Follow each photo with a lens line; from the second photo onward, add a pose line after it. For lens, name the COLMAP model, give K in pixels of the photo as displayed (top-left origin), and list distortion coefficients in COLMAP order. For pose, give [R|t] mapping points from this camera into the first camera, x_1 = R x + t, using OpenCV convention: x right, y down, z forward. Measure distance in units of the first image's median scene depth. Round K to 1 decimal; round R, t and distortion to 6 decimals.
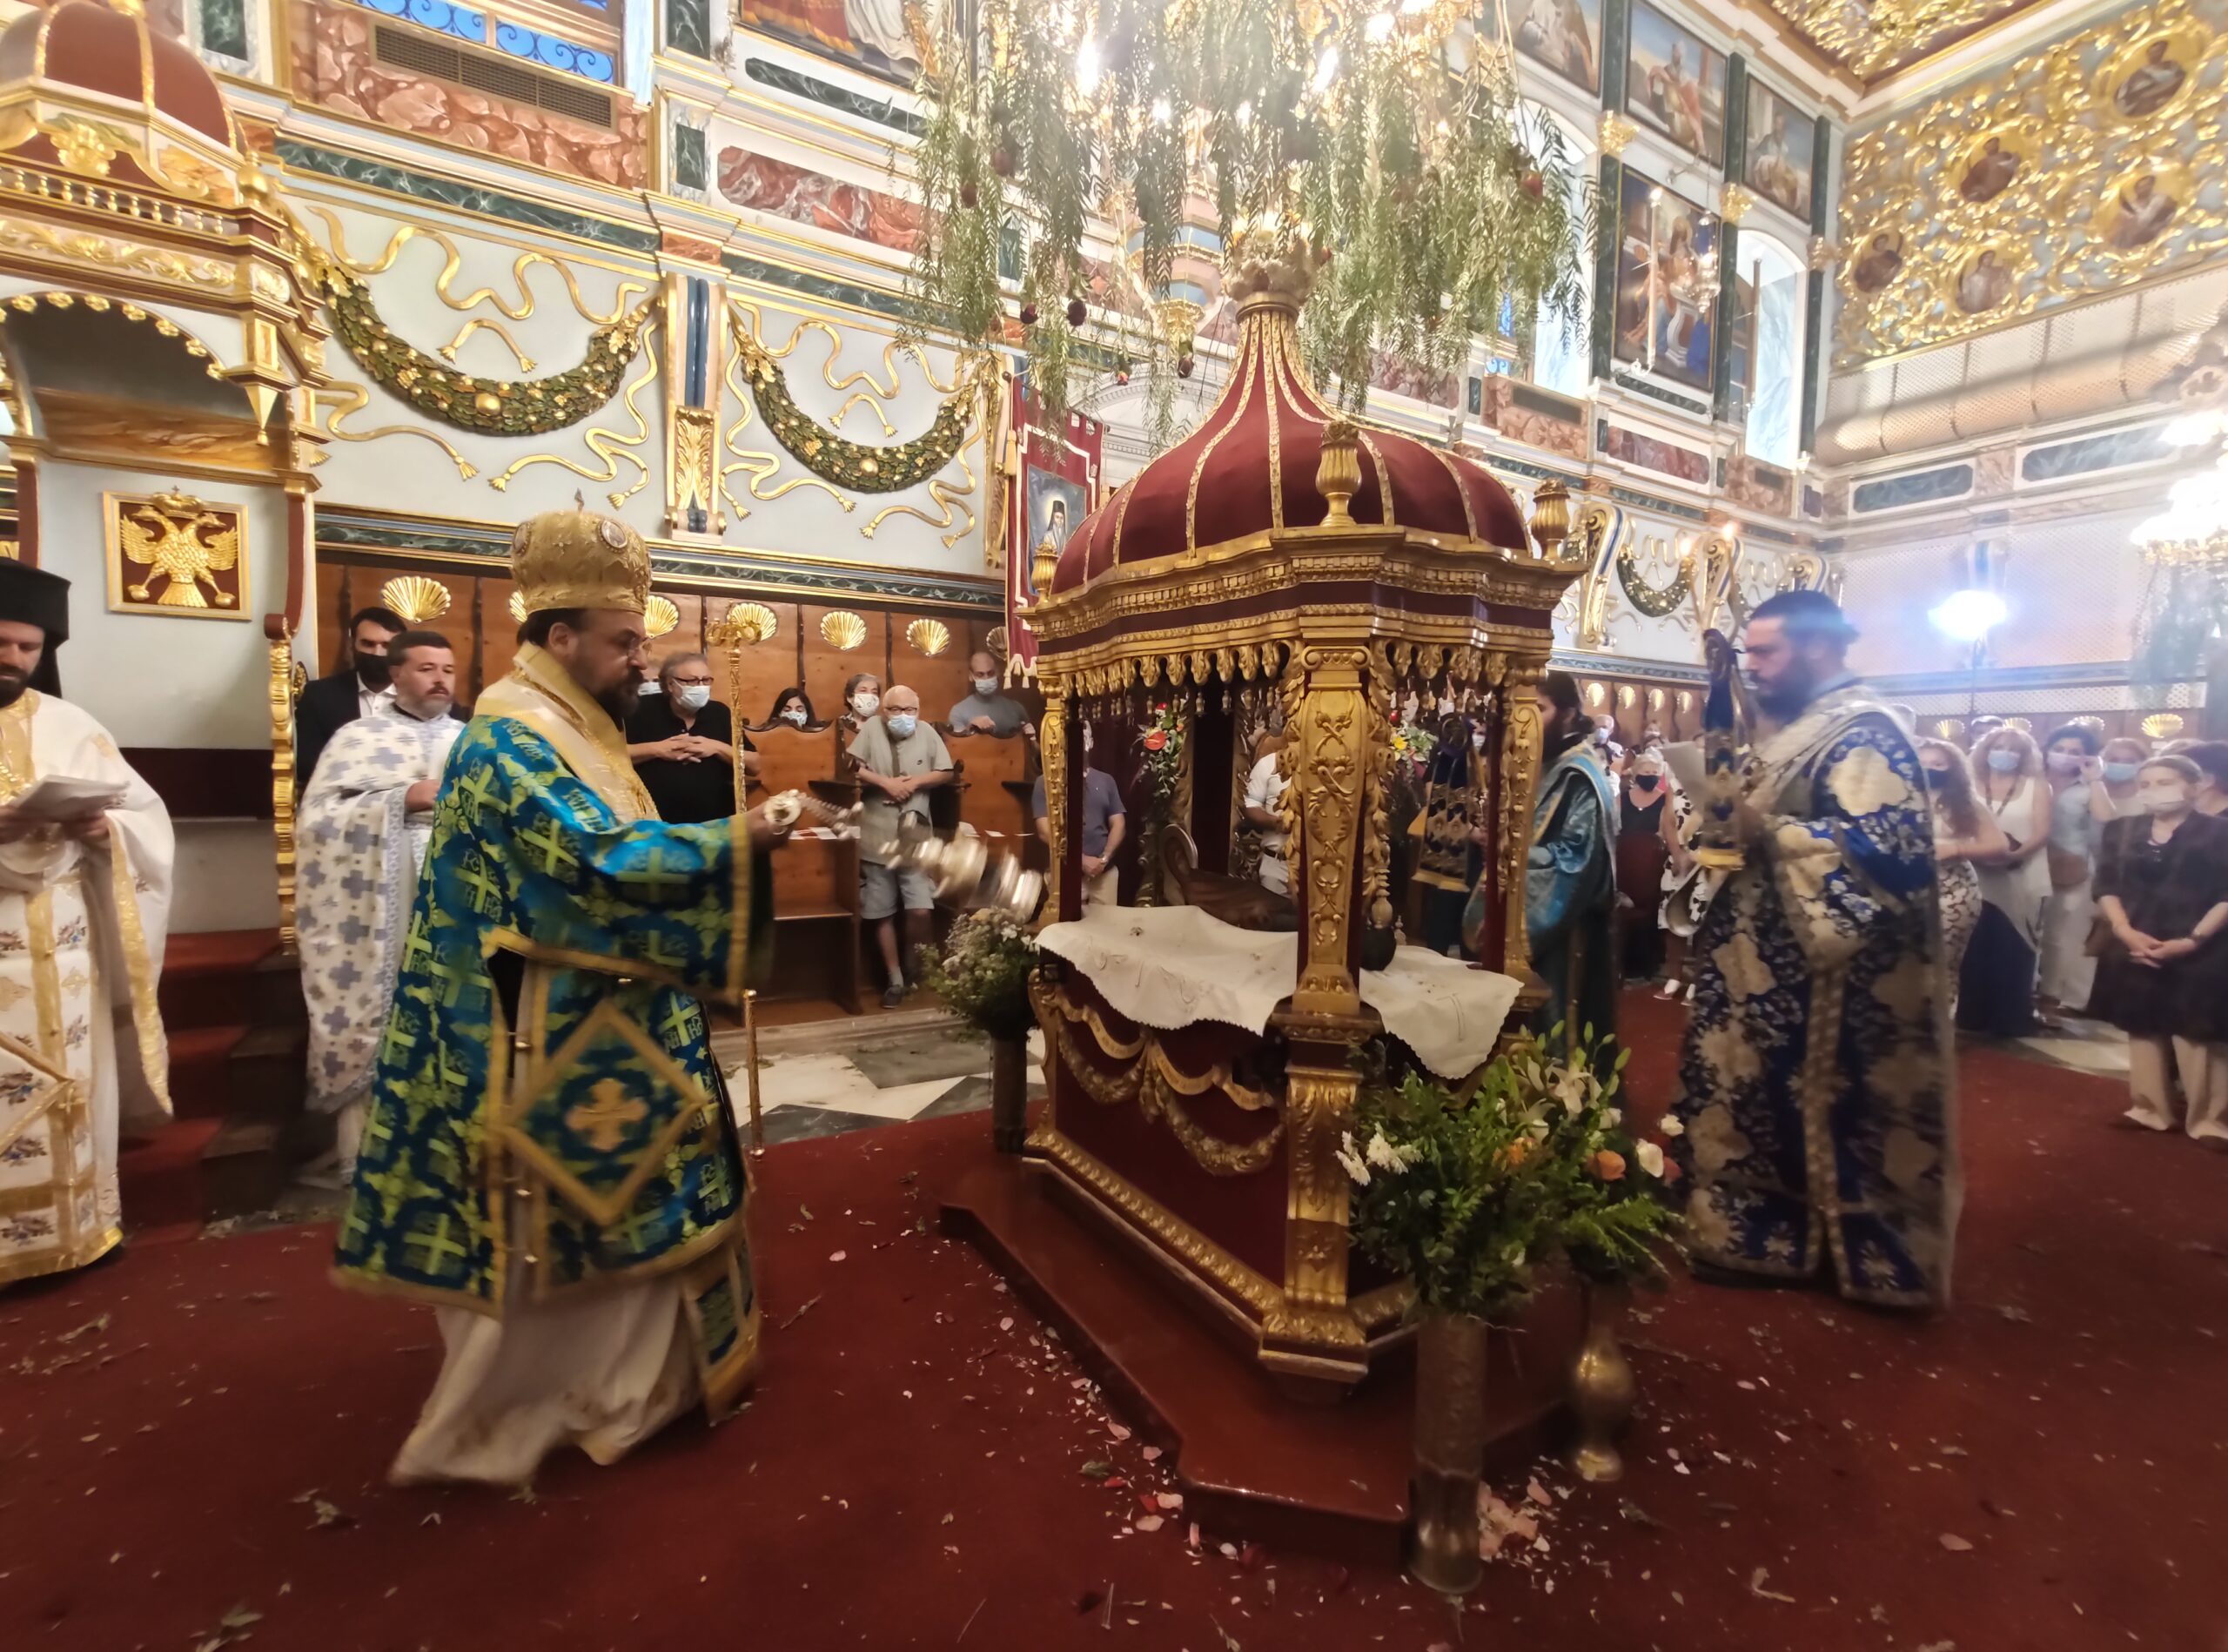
lens RADIAL K [[962.9, 0, 1116.9], [0, 962.9, 830.7], [0, 0, 1]] dist [-0.018098, 0.006044]
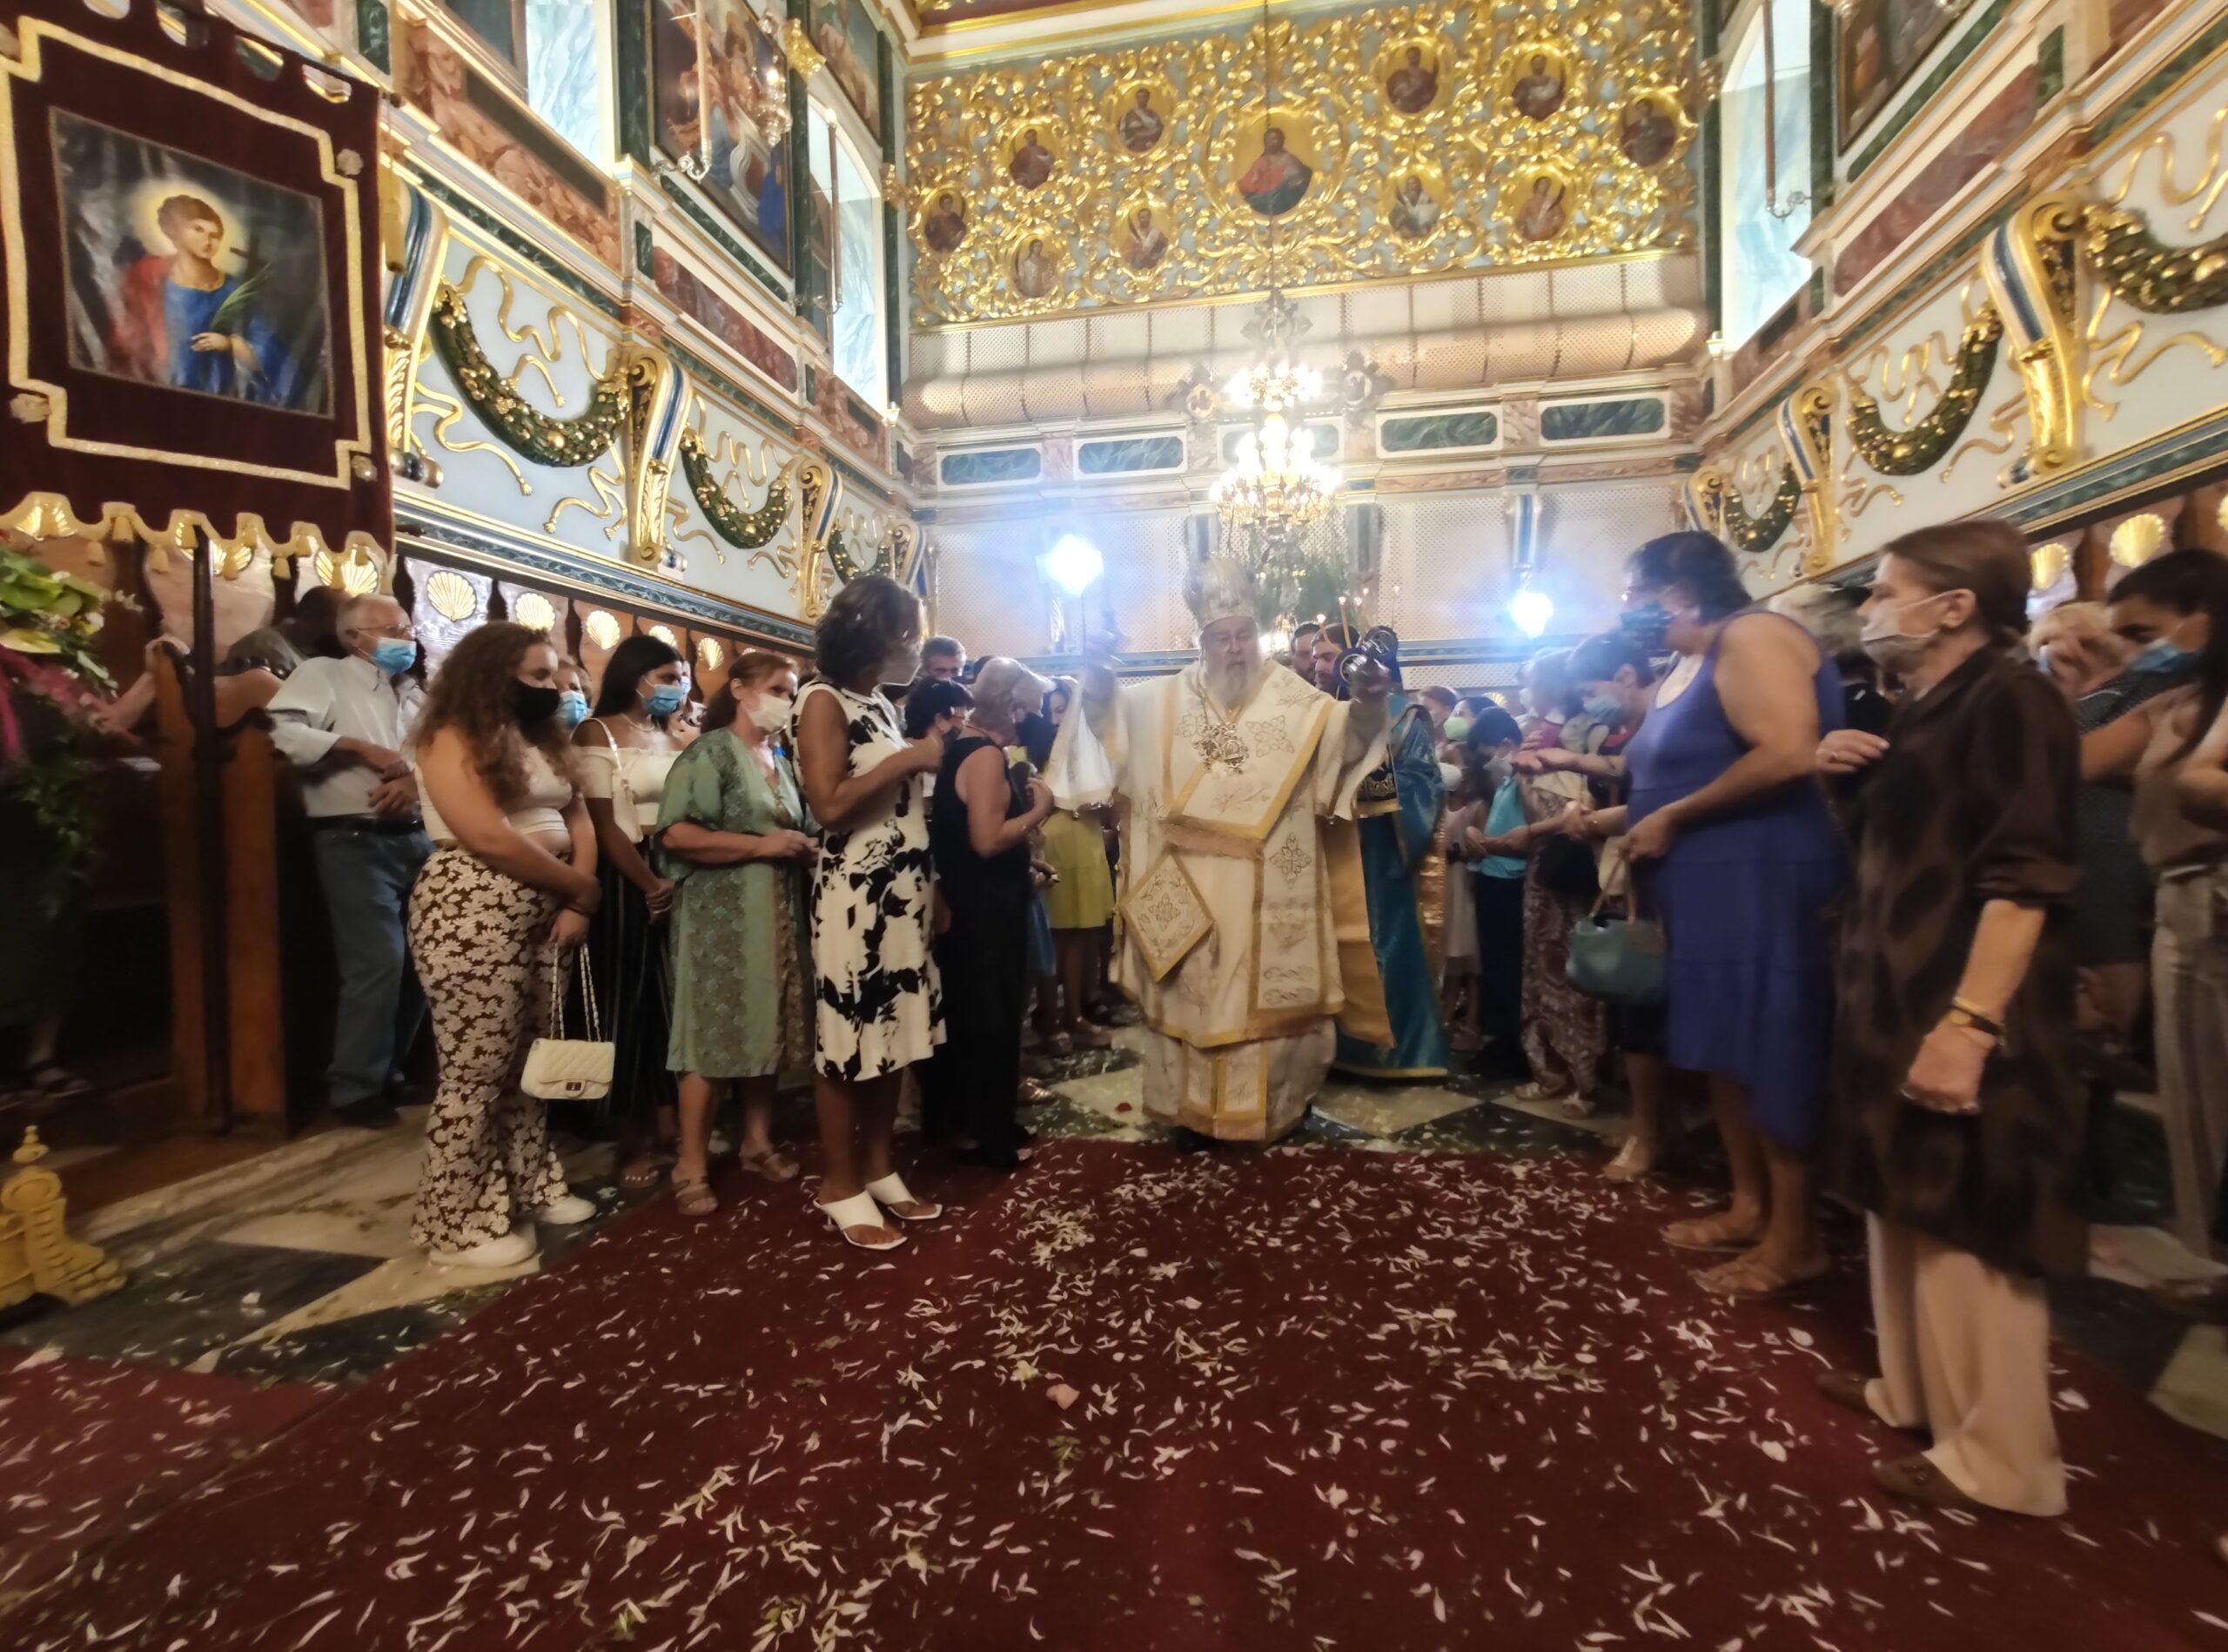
lens RADIAL K [[962.9, 0, 1123.8], [0, 962.9, 808.9], [0, 0, 1]] dist [-0.018098, 0.006044]
pose [[0.649317, -0.044570, 0.759211, 0.350295], [0.082594, 0.996509, -0.012137, 0.008099], [-0.756020, 0.070587, 0.650732, 0.594995]]
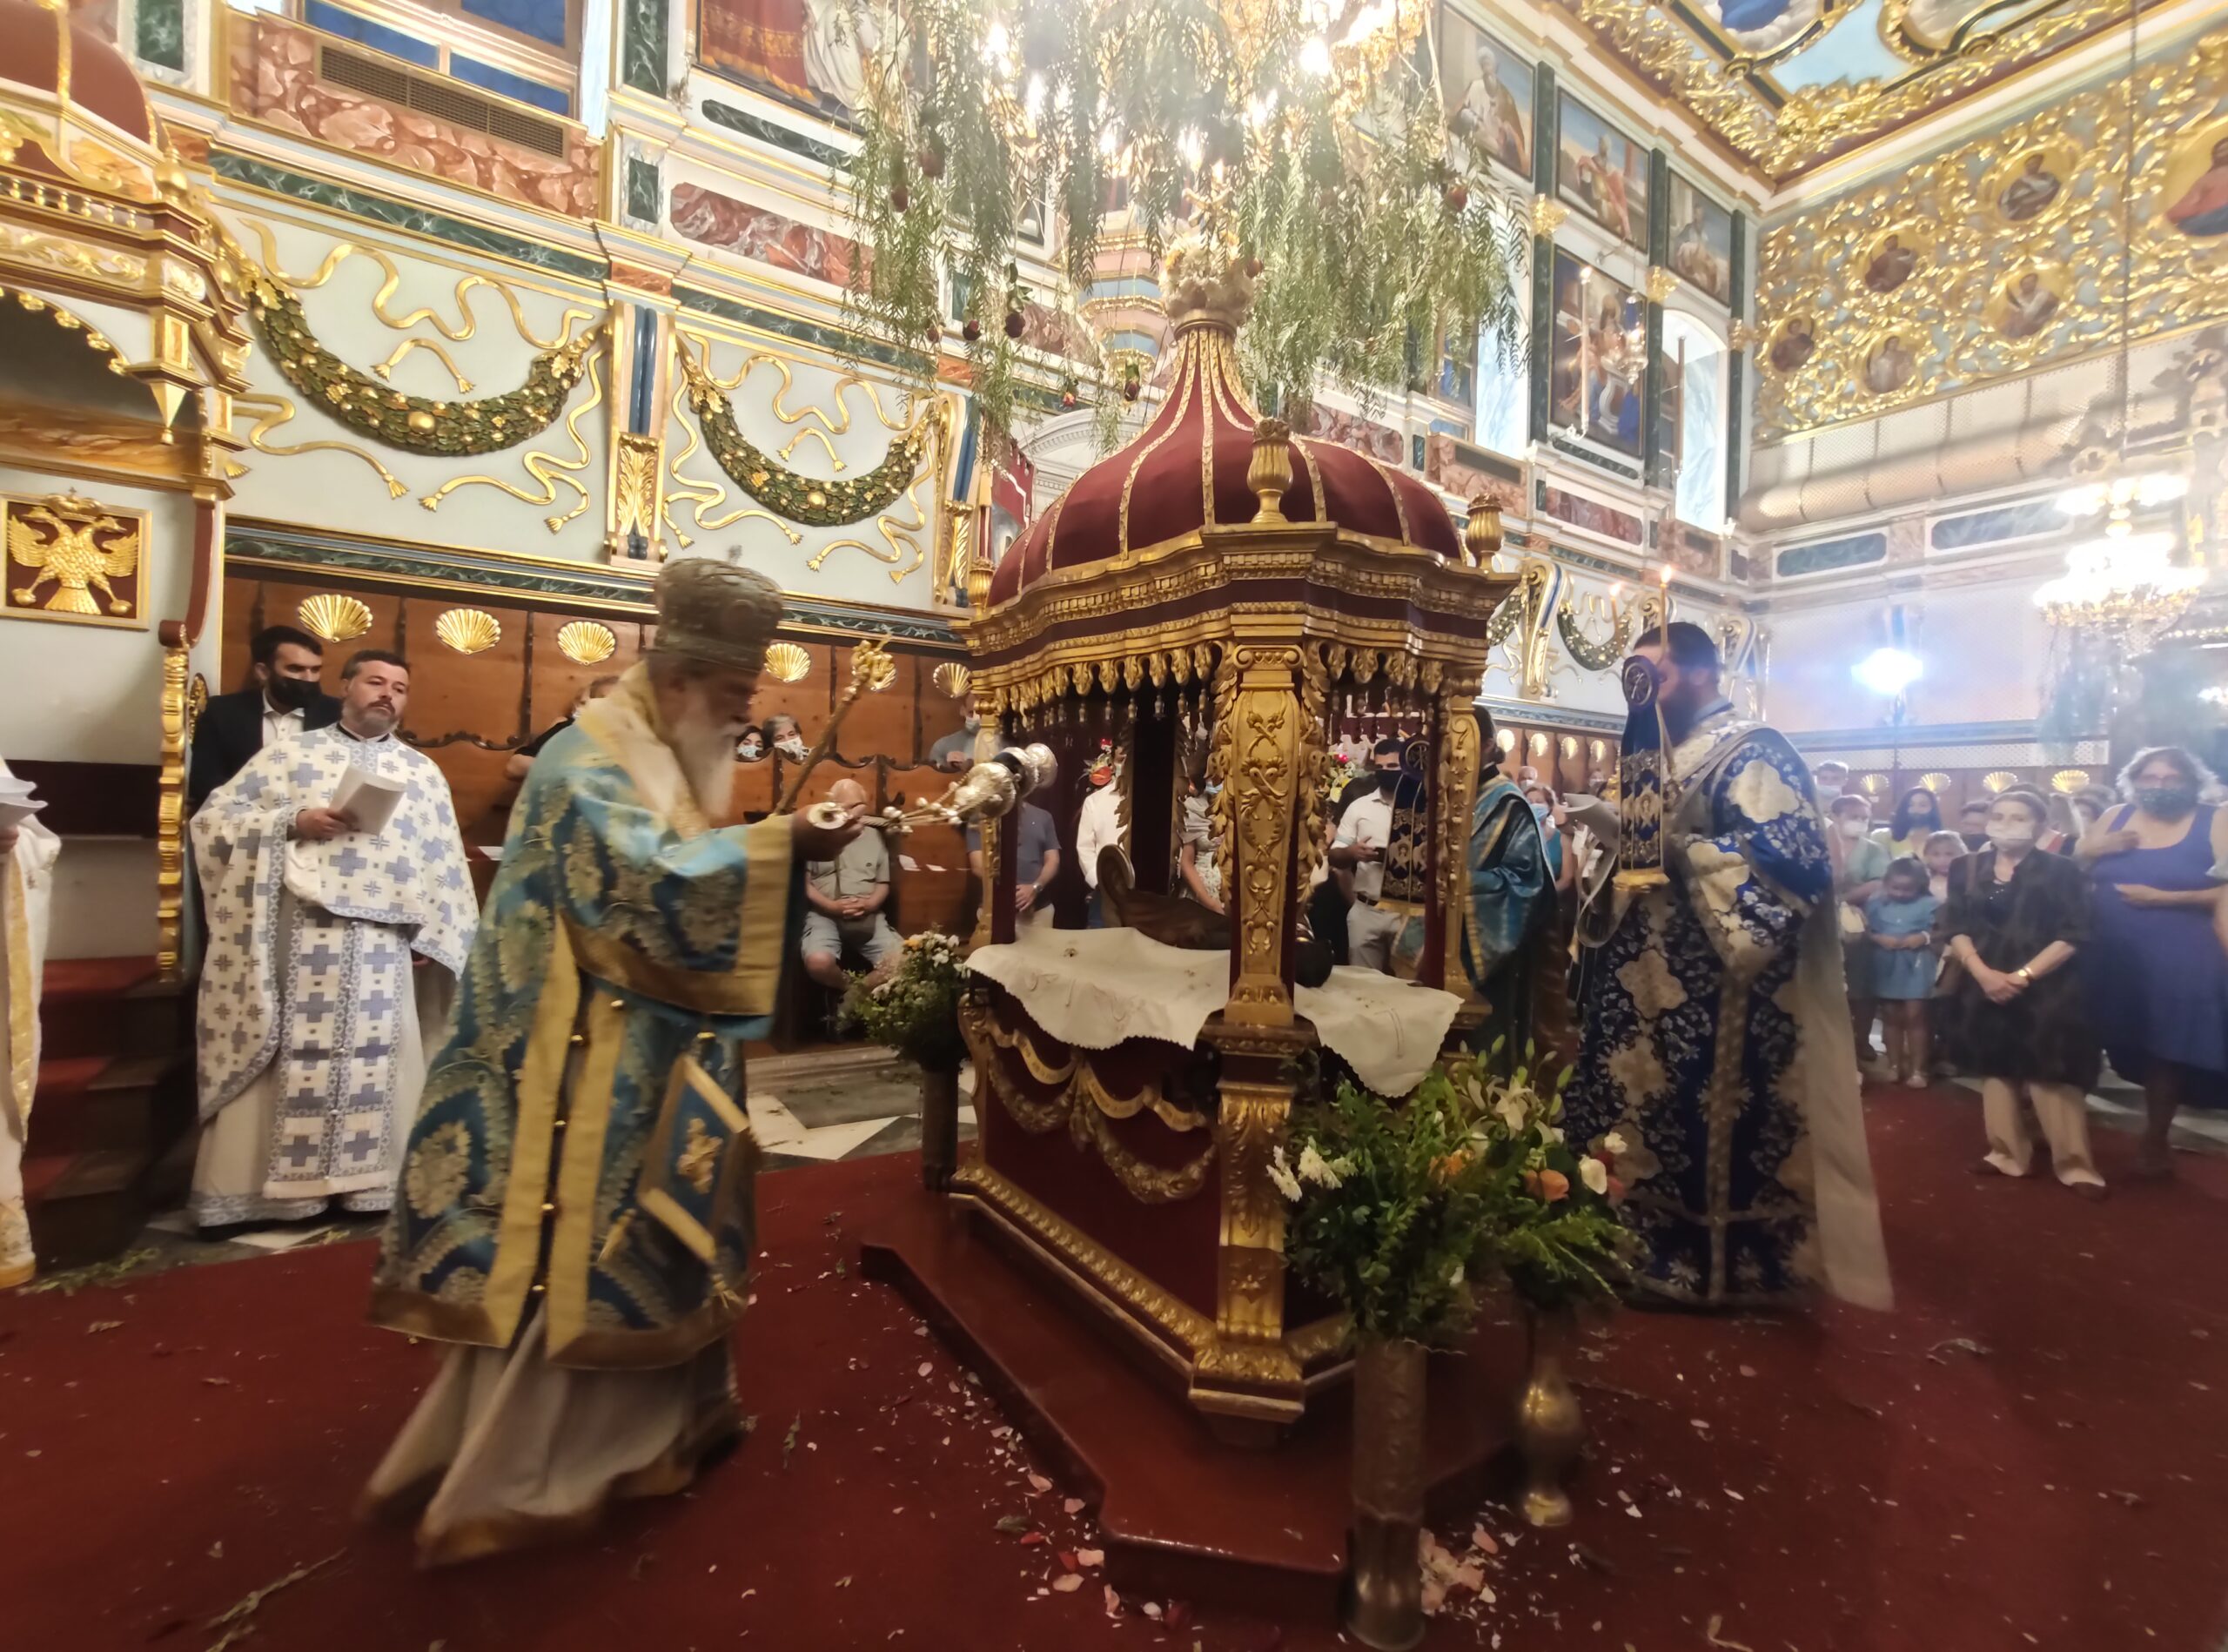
lens RADIAL K [[962.9, 0, 1116.6], [0, 962.9, 830.9], [0, 0, 1]] dist [-0.018098, 0.006044]
pose [[0.998907, 0.010090, 0.045630, 0.010180], [-0.007505, 0.998377, -0.056457, 0.017655], [-0.046126, 0.056053, 0.997362, 0.013828]]
